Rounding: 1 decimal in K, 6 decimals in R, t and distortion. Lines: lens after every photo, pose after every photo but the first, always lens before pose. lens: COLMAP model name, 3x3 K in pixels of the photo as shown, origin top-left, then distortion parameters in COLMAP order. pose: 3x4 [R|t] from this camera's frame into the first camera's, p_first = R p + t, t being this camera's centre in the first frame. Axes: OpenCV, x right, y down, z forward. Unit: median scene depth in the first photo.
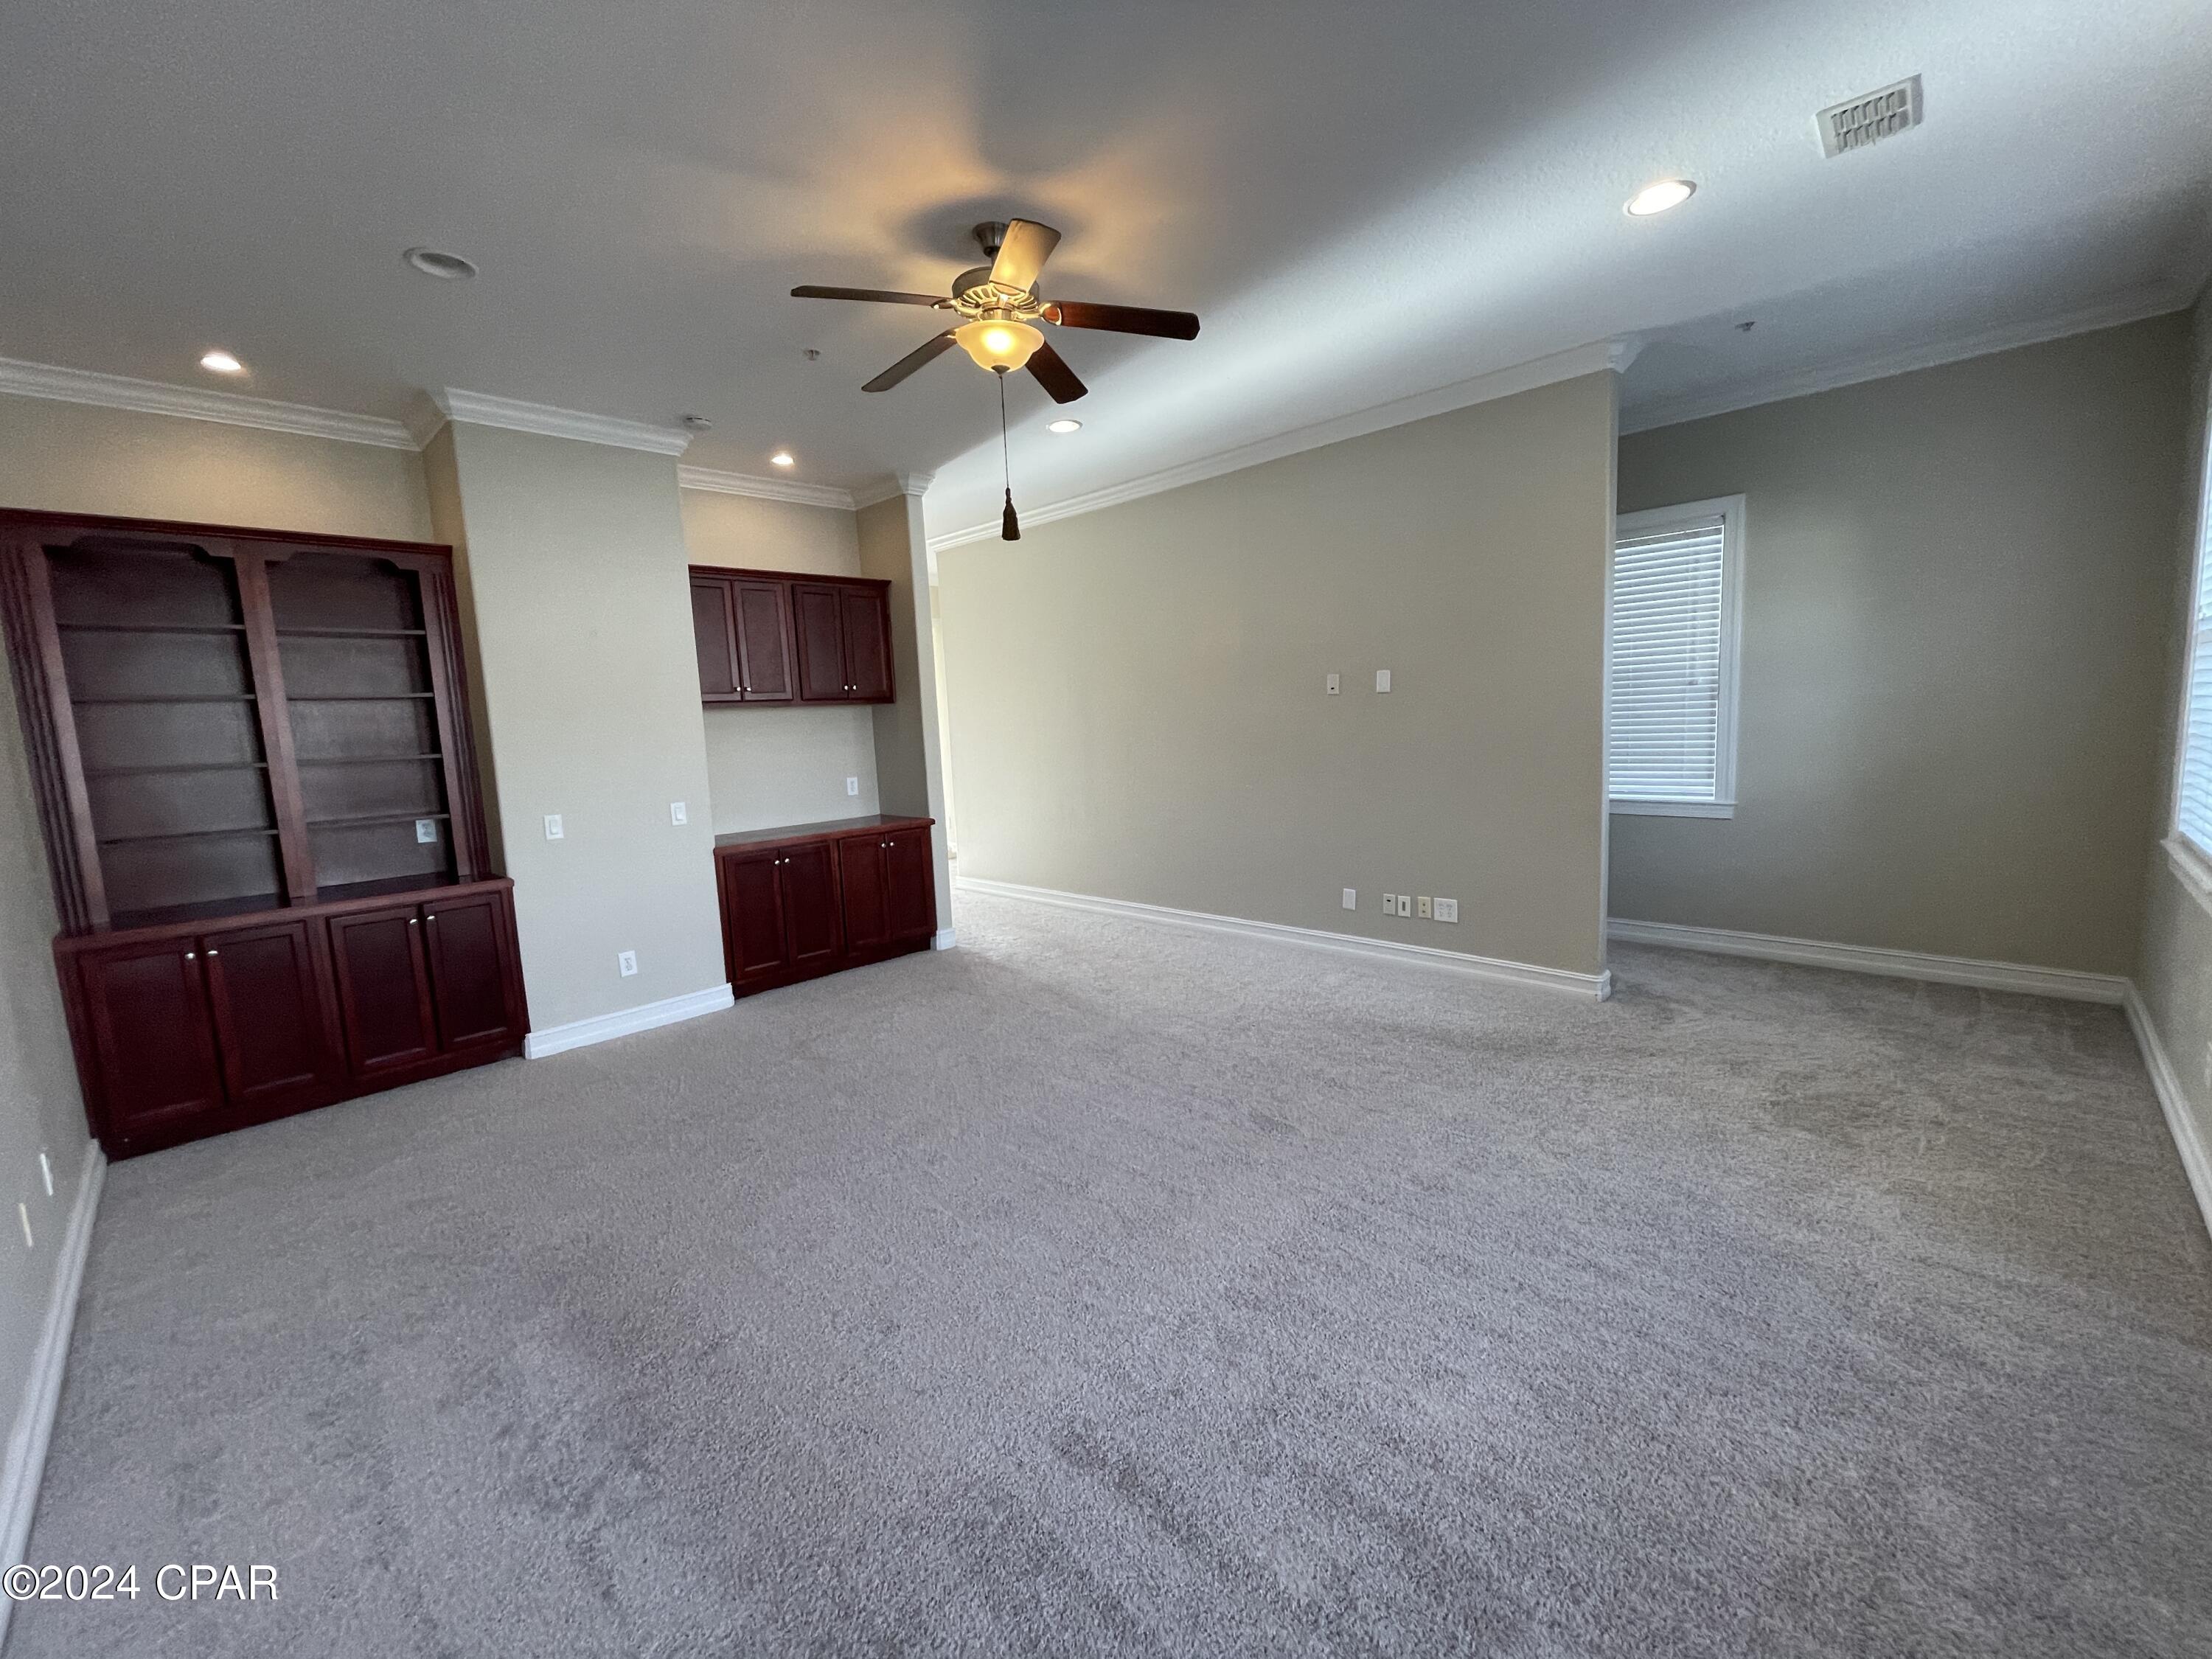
lens RADIAL K [[900.3, 0, 1105.3], [0, 900.3, 823.8], [0, 0, 1]] dist [-0.001351, -0.000553]
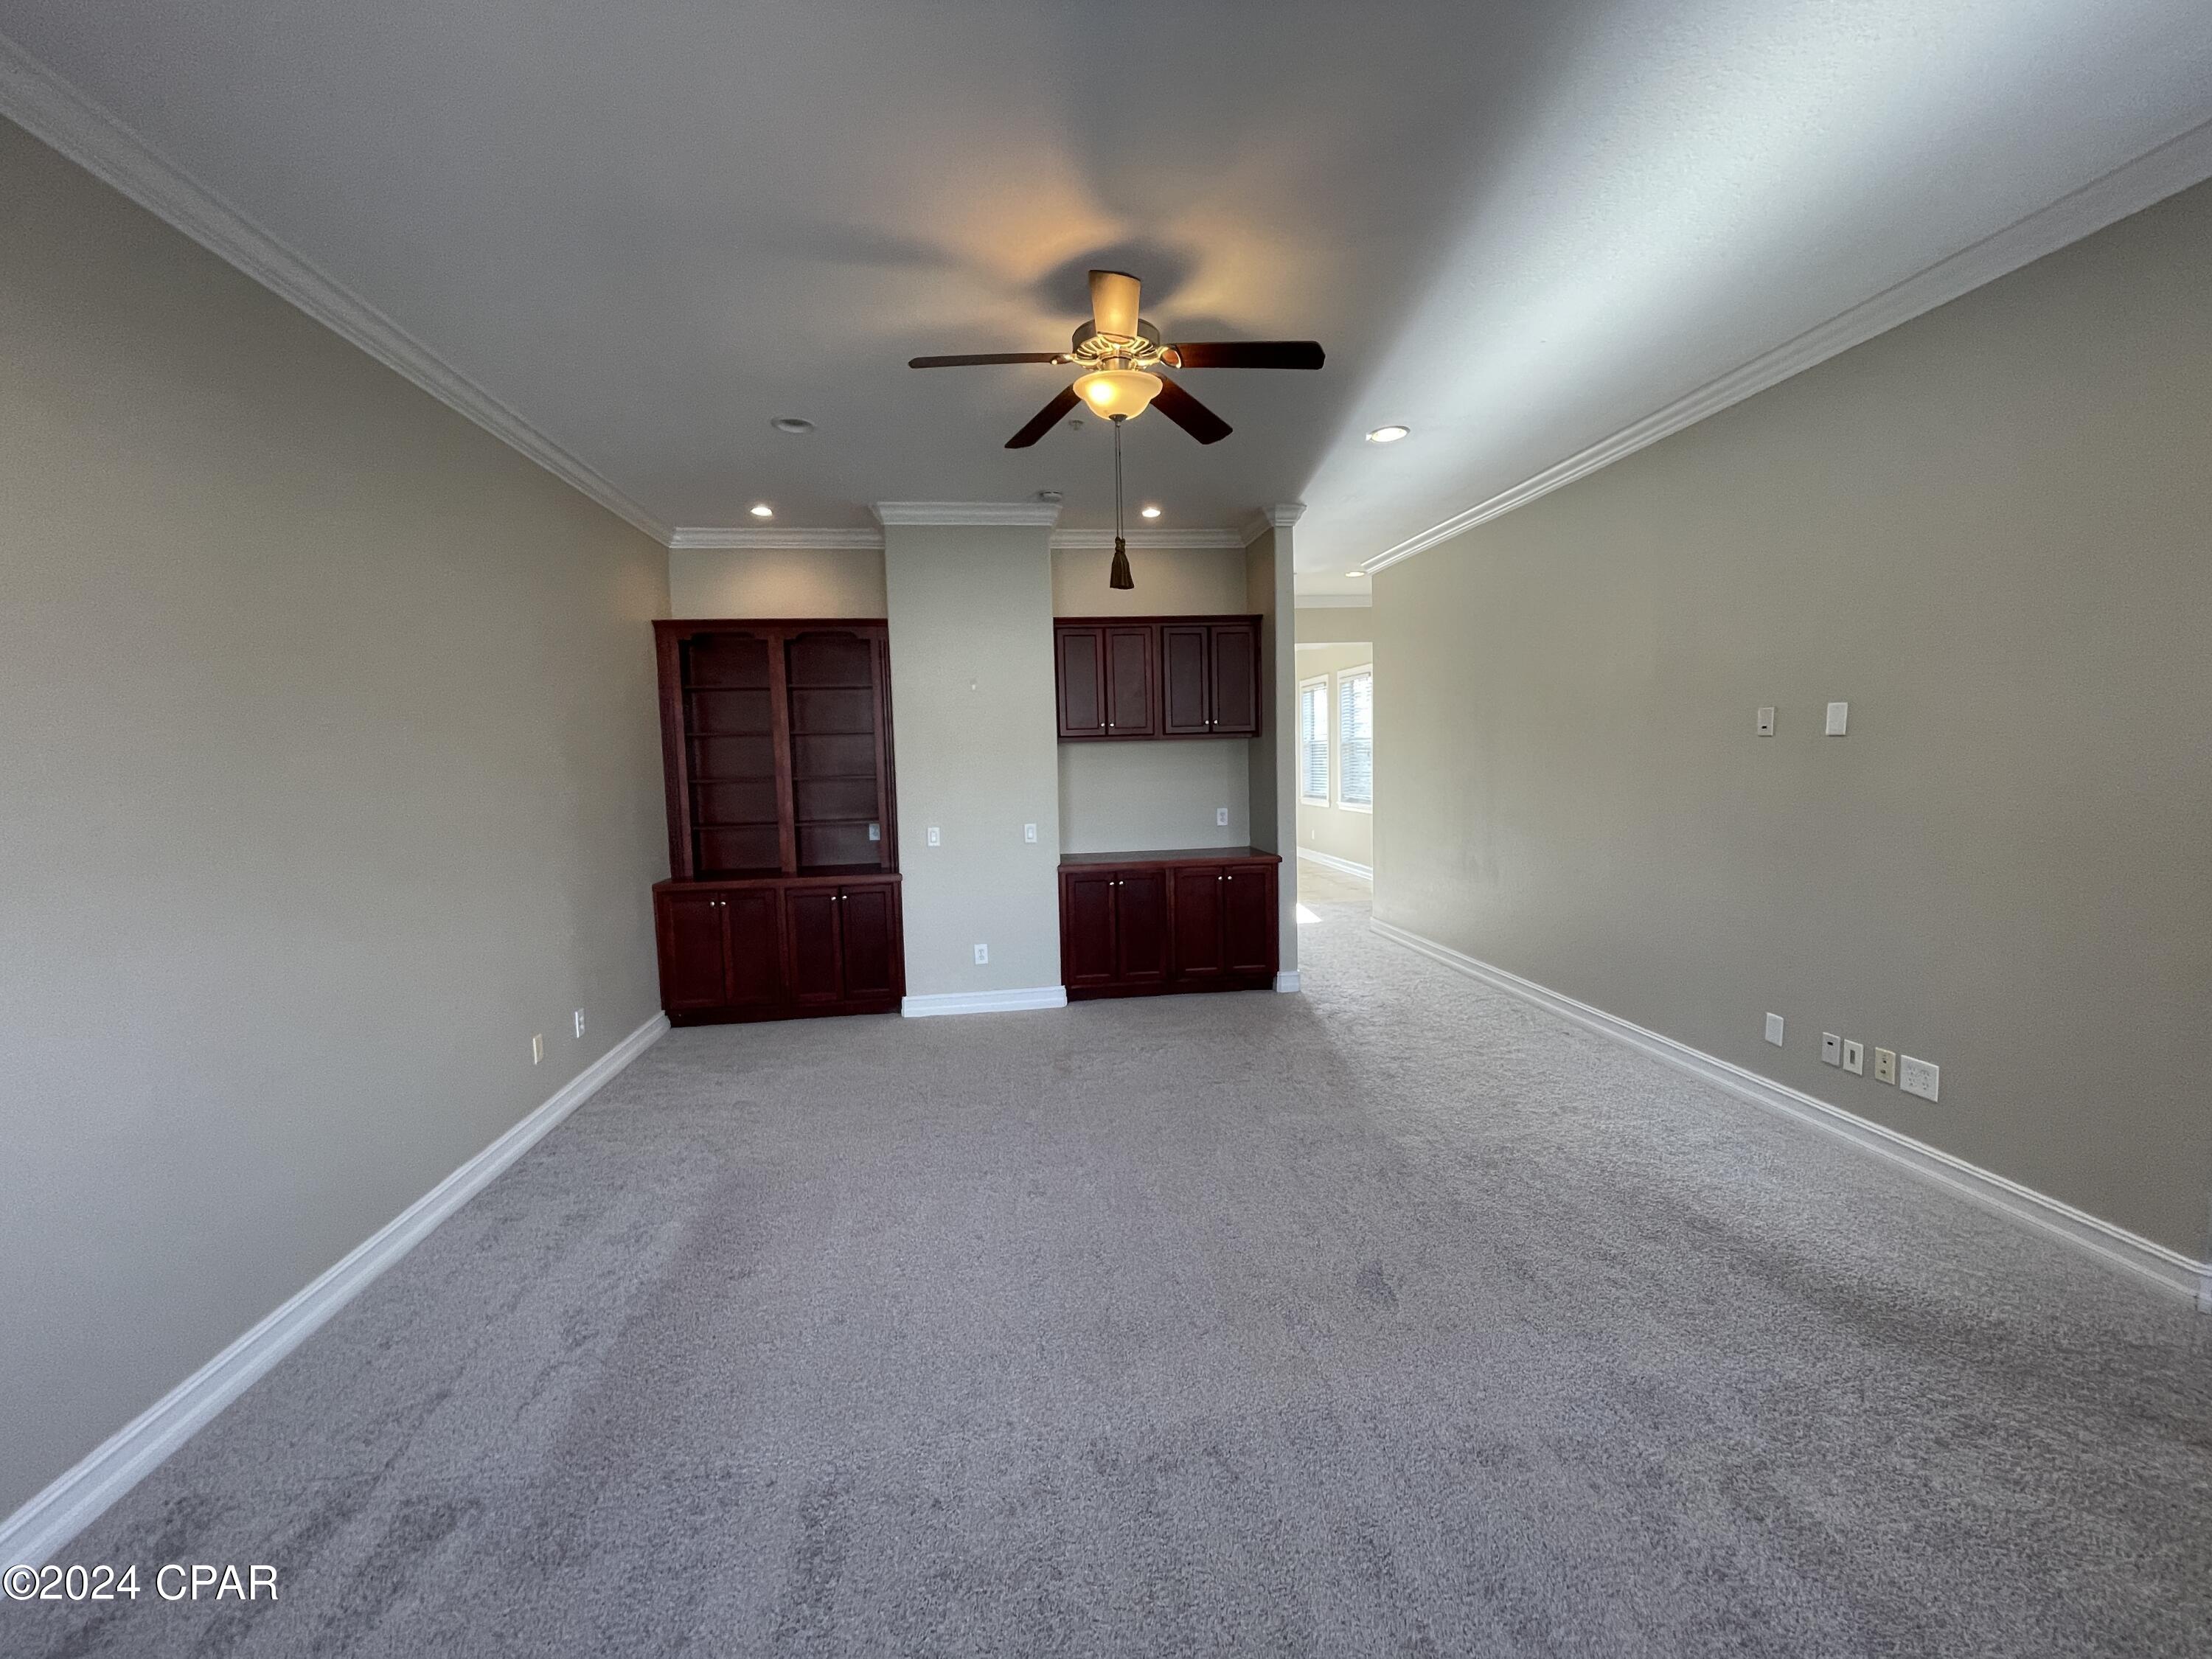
lens RADIAL K [[900.3, 0, 1103.9], [0, 900.3, 824.1], [0, 0, 1]] dist [-0.001351, -0.000553]
pose [[0.784605, 0.072024, -0.615799, 0.314007], [-0.083877, 0.996429, 0.009672, -0.041600], [0.614296, 0.044063, 0.787844, 0.142795]]
